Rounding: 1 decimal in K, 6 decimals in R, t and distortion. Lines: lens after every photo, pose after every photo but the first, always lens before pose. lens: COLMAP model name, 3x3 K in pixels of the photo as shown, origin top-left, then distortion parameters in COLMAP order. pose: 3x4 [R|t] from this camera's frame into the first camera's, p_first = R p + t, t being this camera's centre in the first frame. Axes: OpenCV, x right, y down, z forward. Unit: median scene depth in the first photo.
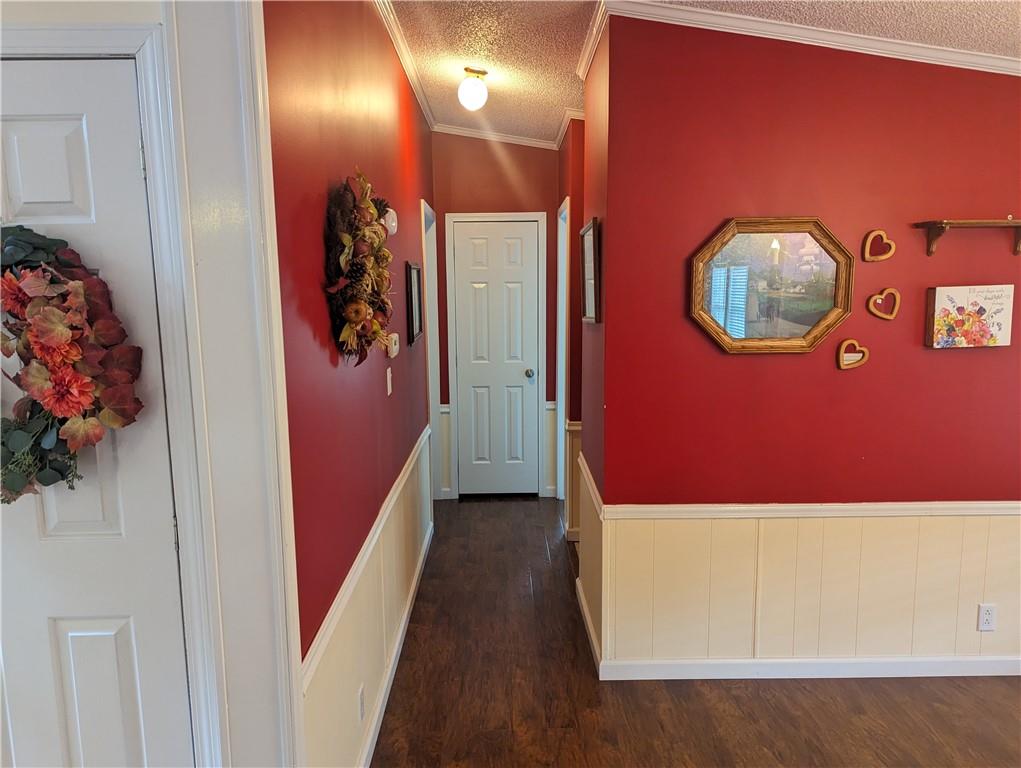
lens RADIAL K [[720.3, 0, 505.5], [0, 720.3, 384.5], [0, 0, 1]] dist [0.032465, -0.019006]
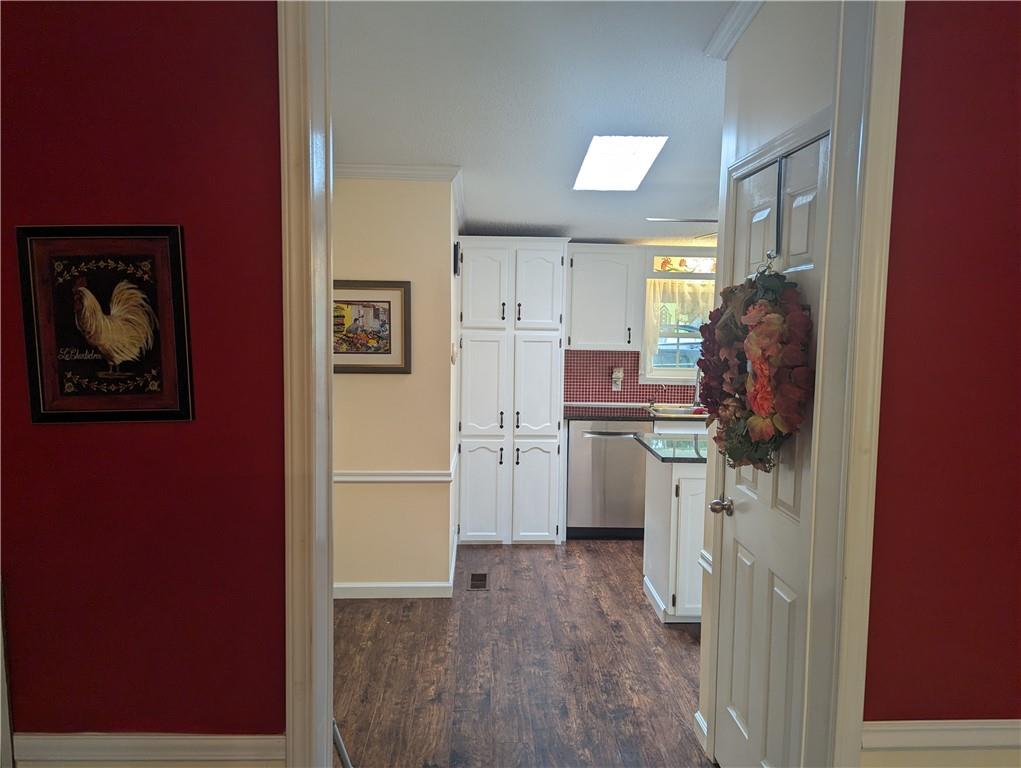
lens RADIAL K [[720.3, 0, 521.4], [0, 720.3, 379.2], [0, 0, 1]] dist [0.032465, -0.019006]
pose [[0.032998, 0.102339, -0.994202, 0.371229], [-0.153552, 0.983453, 0.096137, -0.043394], [0.987590, 0.149489, 0.048167, 0.264438]]
